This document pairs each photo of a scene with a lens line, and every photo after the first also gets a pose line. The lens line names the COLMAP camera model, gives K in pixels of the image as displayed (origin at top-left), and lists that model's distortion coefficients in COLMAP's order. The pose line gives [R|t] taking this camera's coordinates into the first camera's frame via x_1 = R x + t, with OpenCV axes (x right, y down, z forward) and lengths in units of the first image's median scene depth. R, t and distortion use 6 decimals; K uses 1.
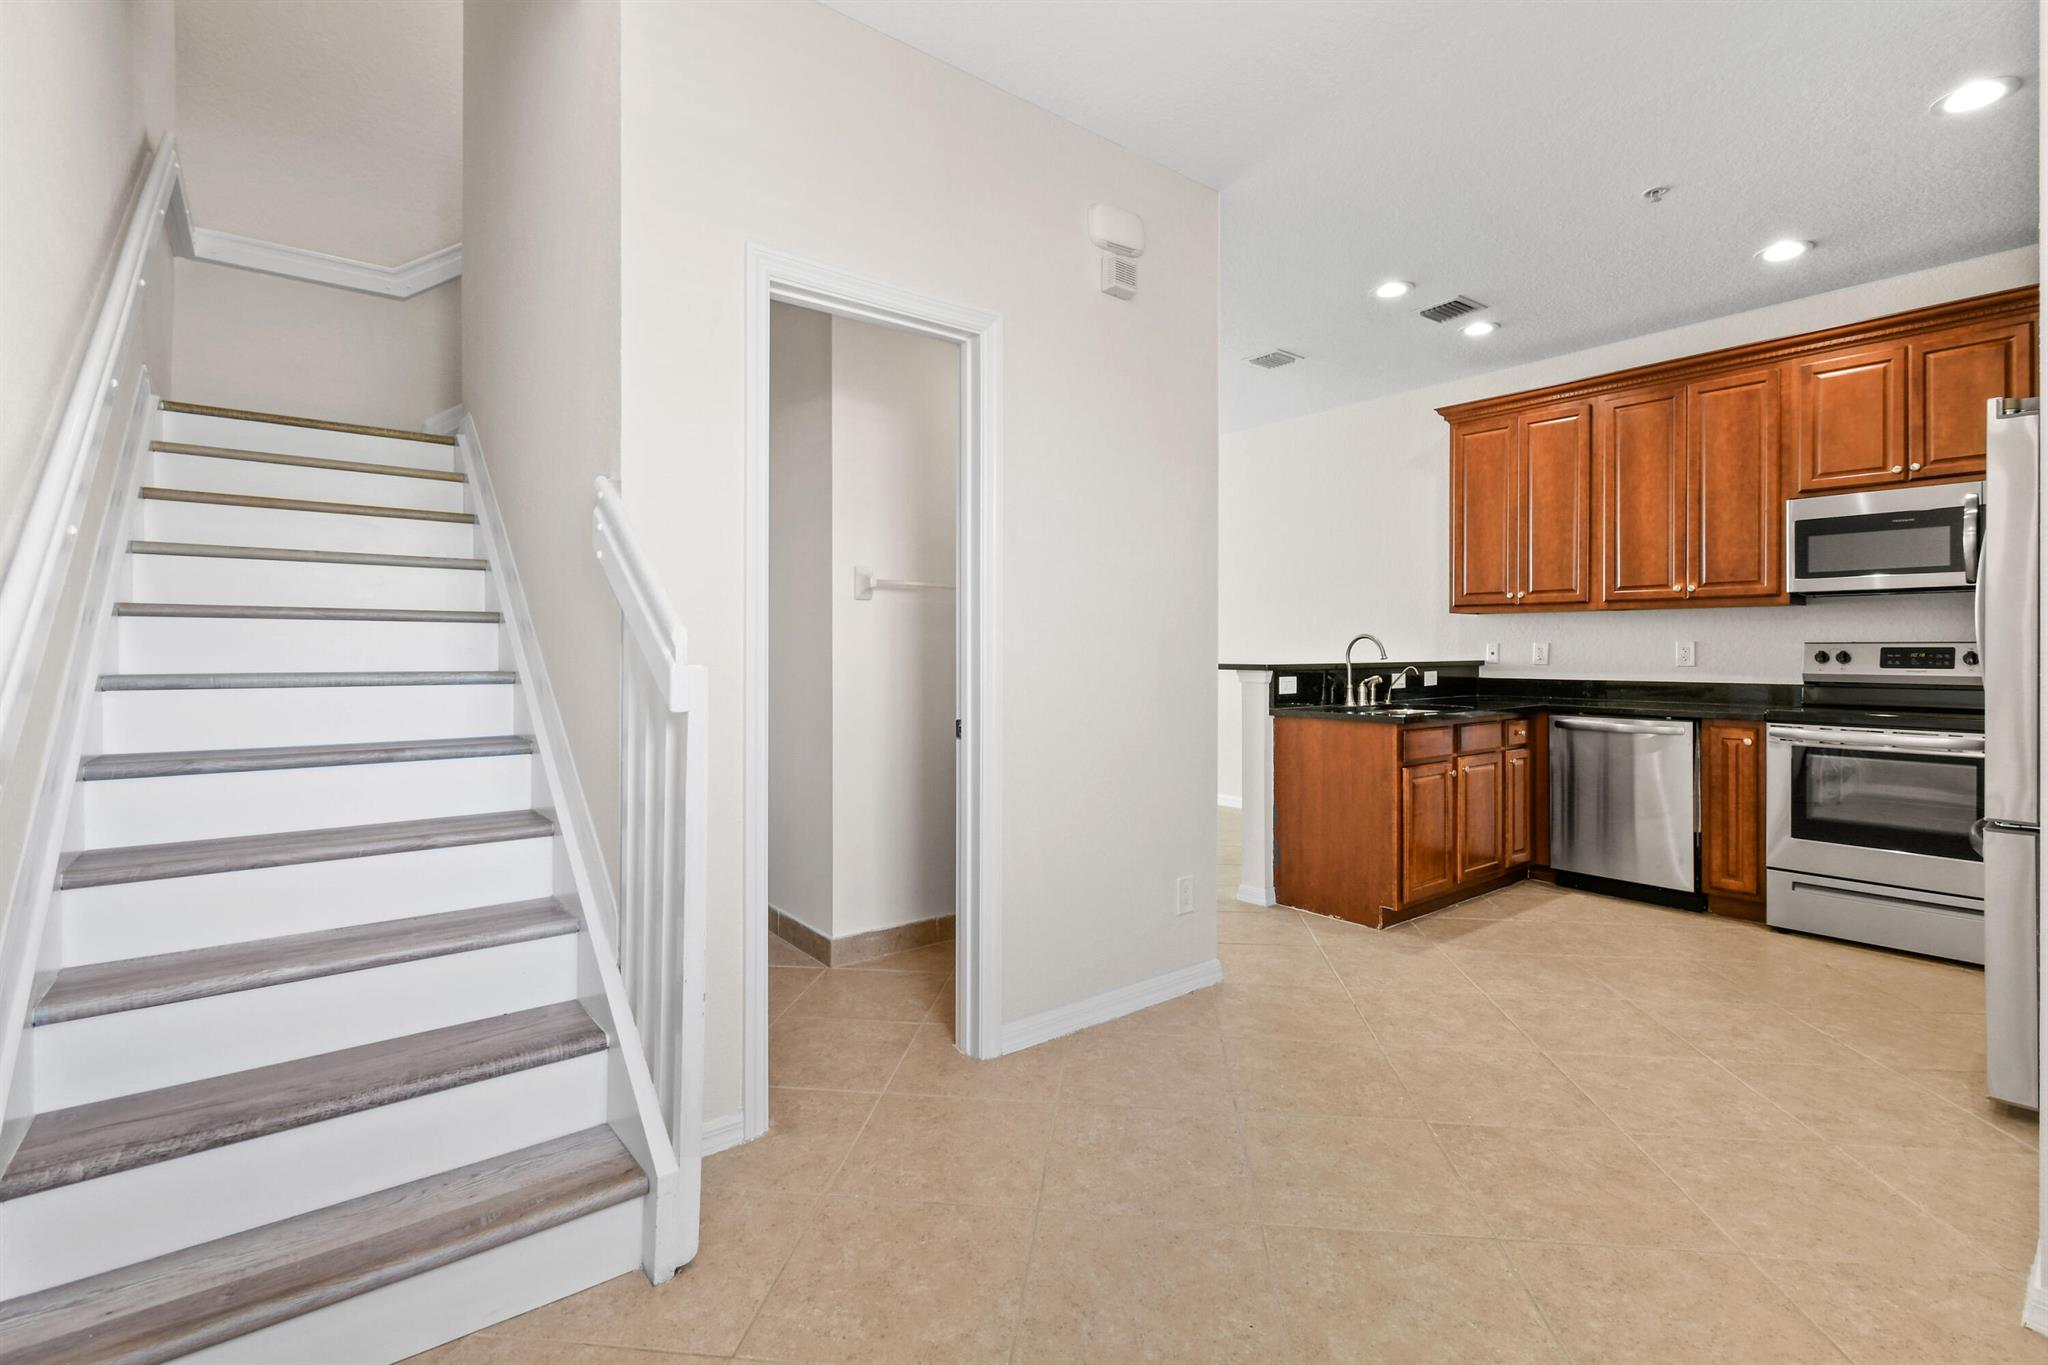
lens RADIAL K [[922.6, 0, 1038.1], [0, 922.6, 644.7], [0, 0, 1]] dist [0.009857, -0.005478]
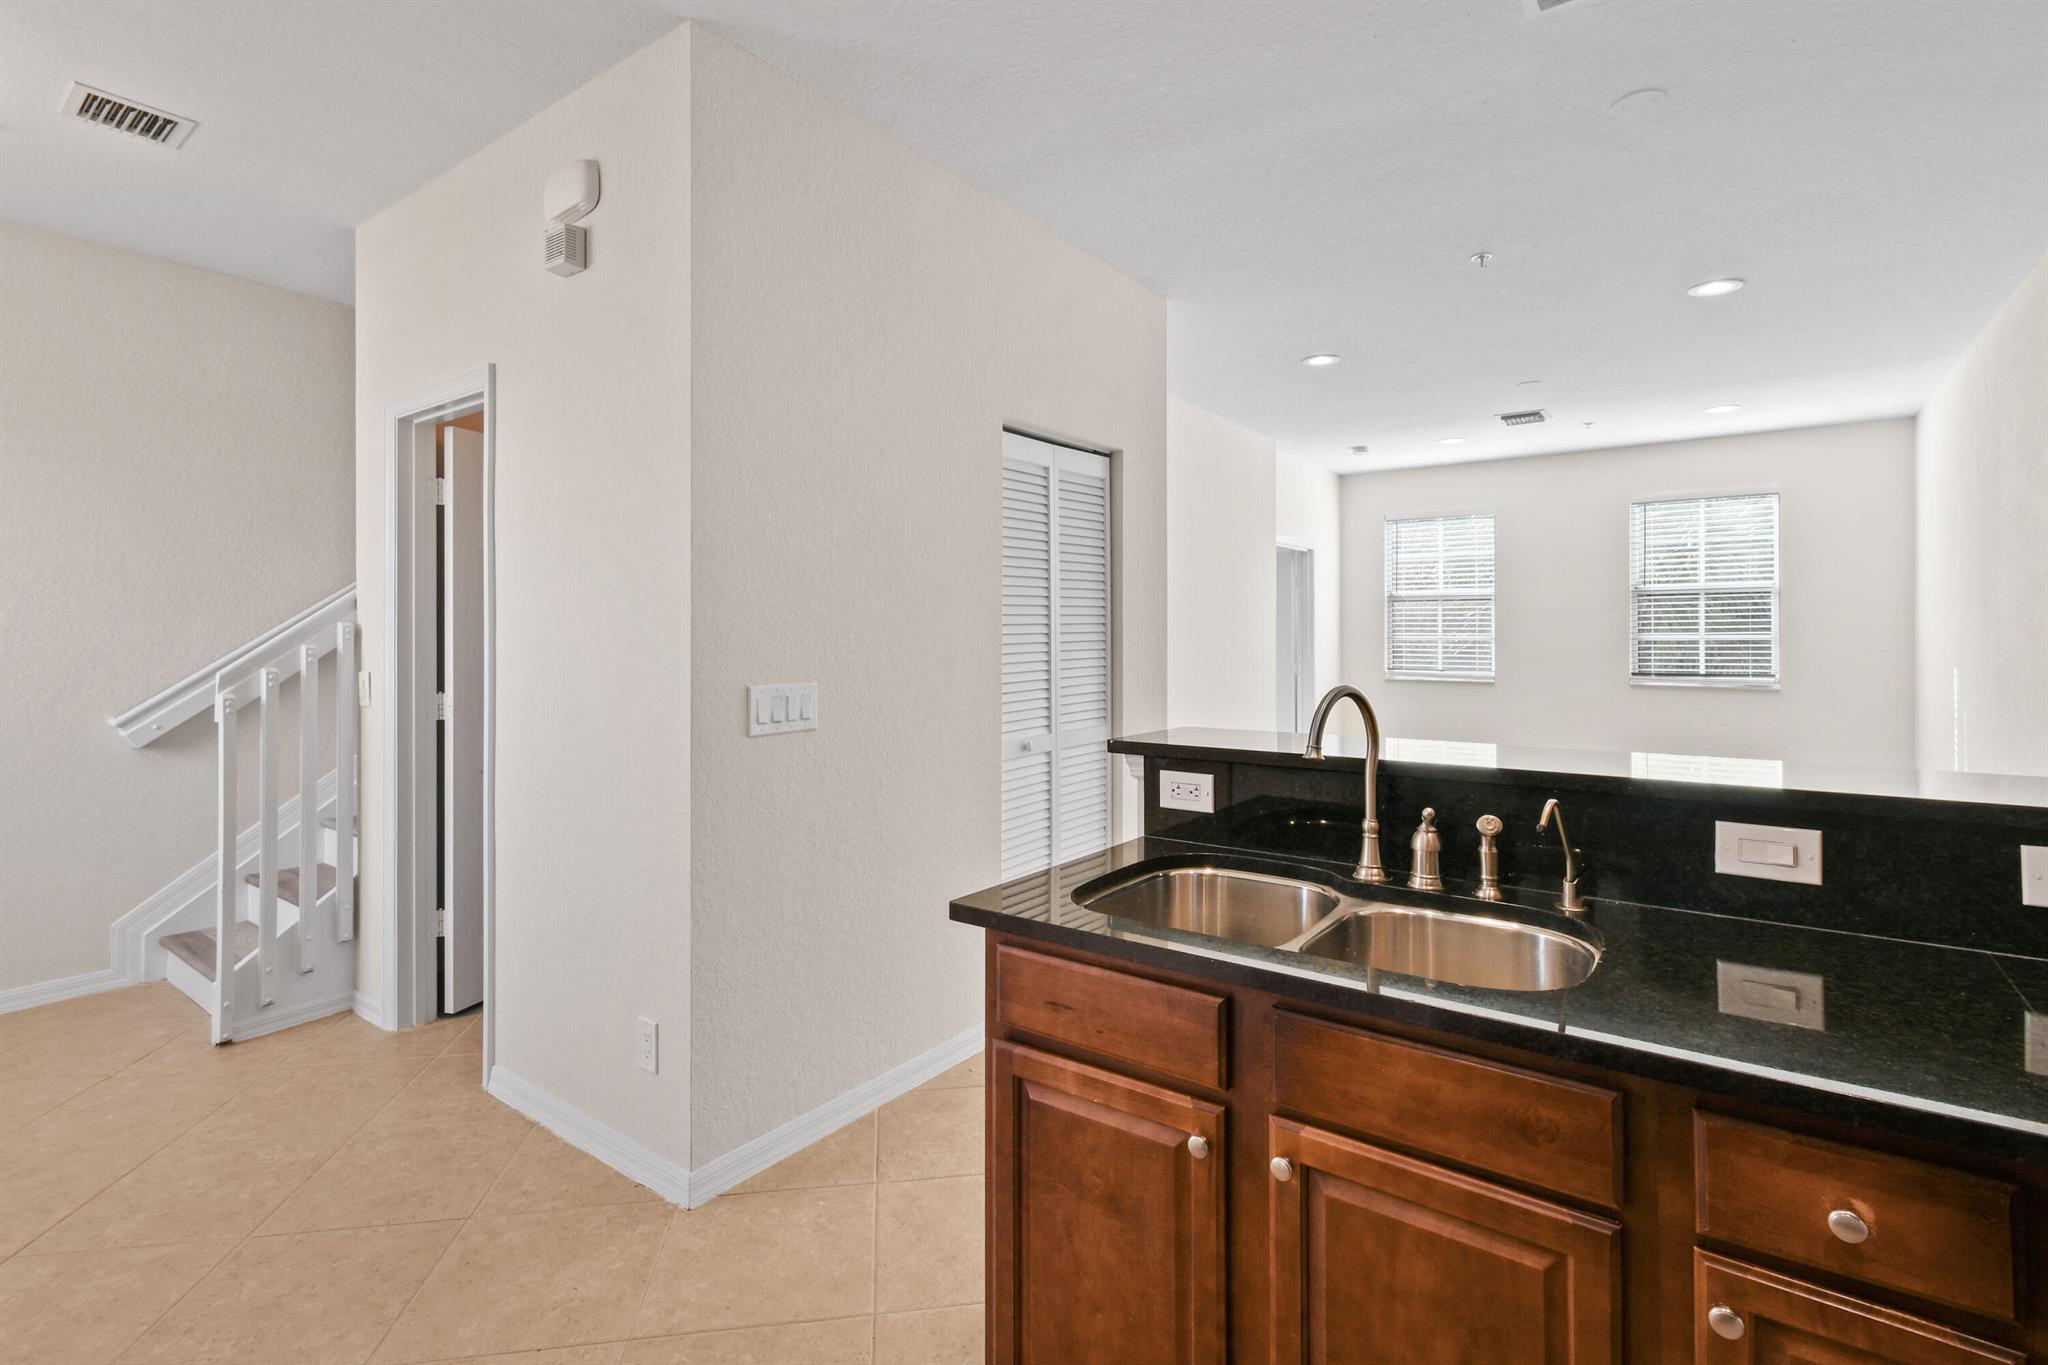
lens RADIAL K [[922.6, 0, 1038.1], [0, 922.6, 644.7], [0, 0, 1]] dist [0.009857, -0.005478]
pose [[0.268143, -0.002425, -0.963376, 0.853532], [0.010166, 0.999948, 0.000312, -0.036156], [0.963325, -0.009877, 0.268154, 1.003404]]
